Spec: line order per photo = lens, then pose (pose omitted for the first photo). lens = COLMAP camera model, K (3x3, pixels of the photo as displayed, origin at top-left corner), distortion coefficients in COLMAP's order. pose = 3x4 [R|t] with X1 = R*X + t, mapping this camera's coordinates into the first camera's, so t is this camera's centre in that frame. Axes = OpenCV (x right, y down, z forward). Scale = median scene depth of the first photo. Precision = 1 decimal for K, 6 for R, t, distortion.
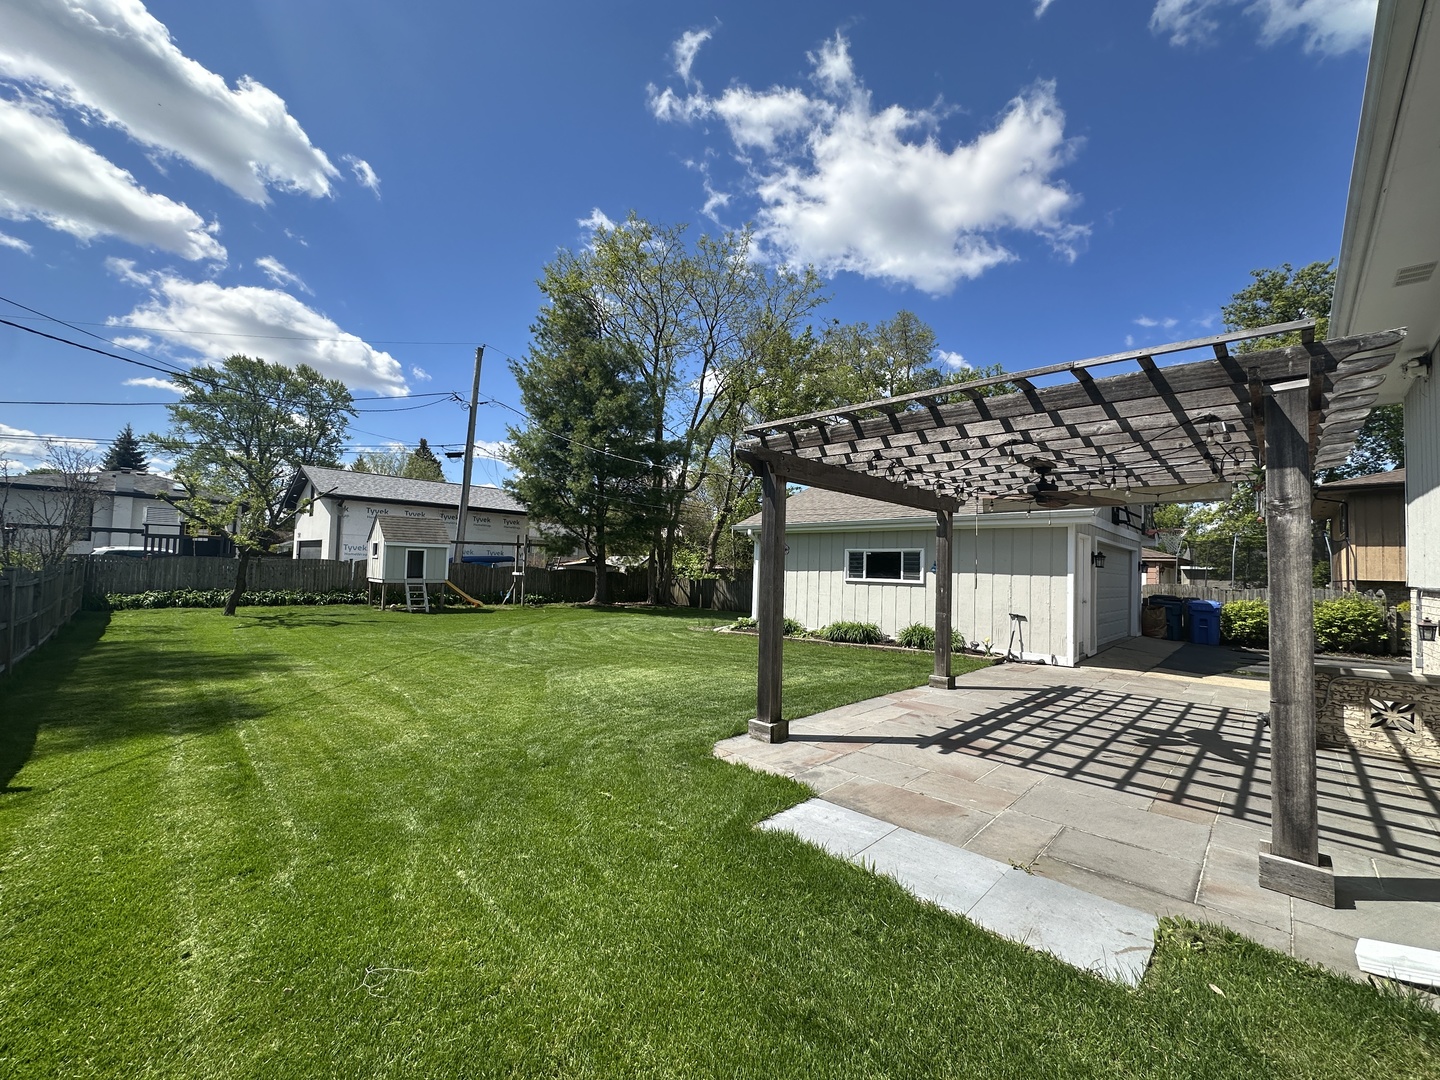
lens RADIAL K [[570.8, 0, 720.7], [0, 570.8, 540.2], [0, 0, 1]] dist [-0.009203, 0.001177]
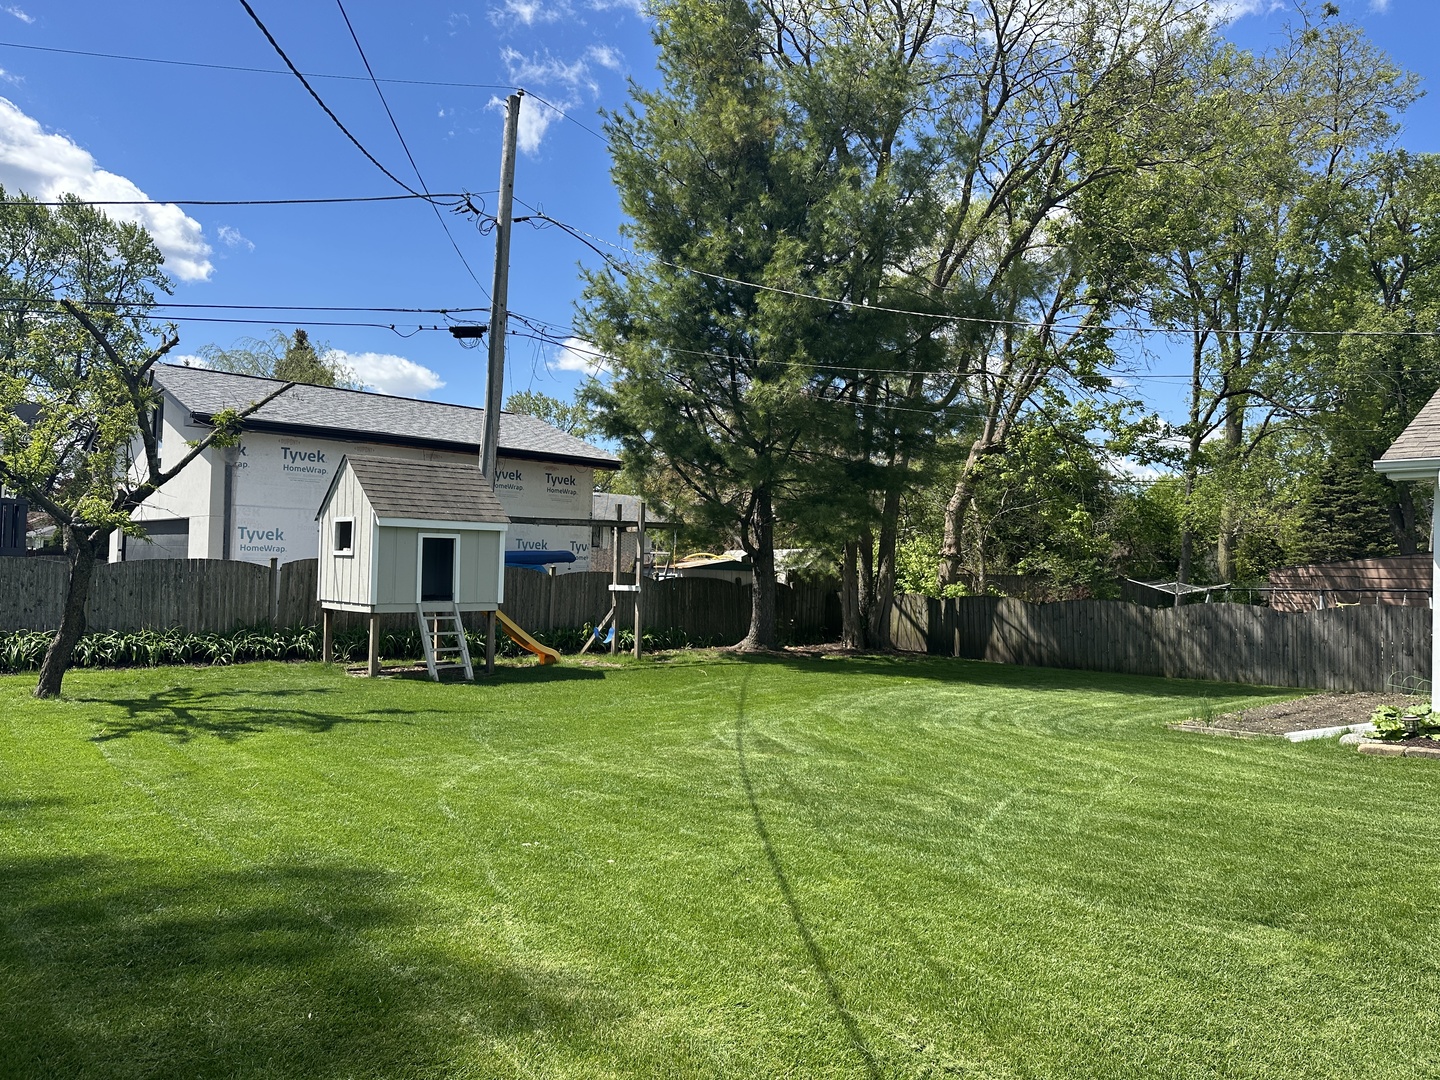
lens RADIAL K [[990.4, 0, 716.4], [0, 990.4, 545.0], [0, 0, 1]] dist [0.045184, -0.052803]
pose [[0.999225, -0.006158, -0.038877, -0.245166], [0.007019, 0.999733, 0.022035, 0.006897], [0.038731, -0.022291, 0.999001, 0.205463]]
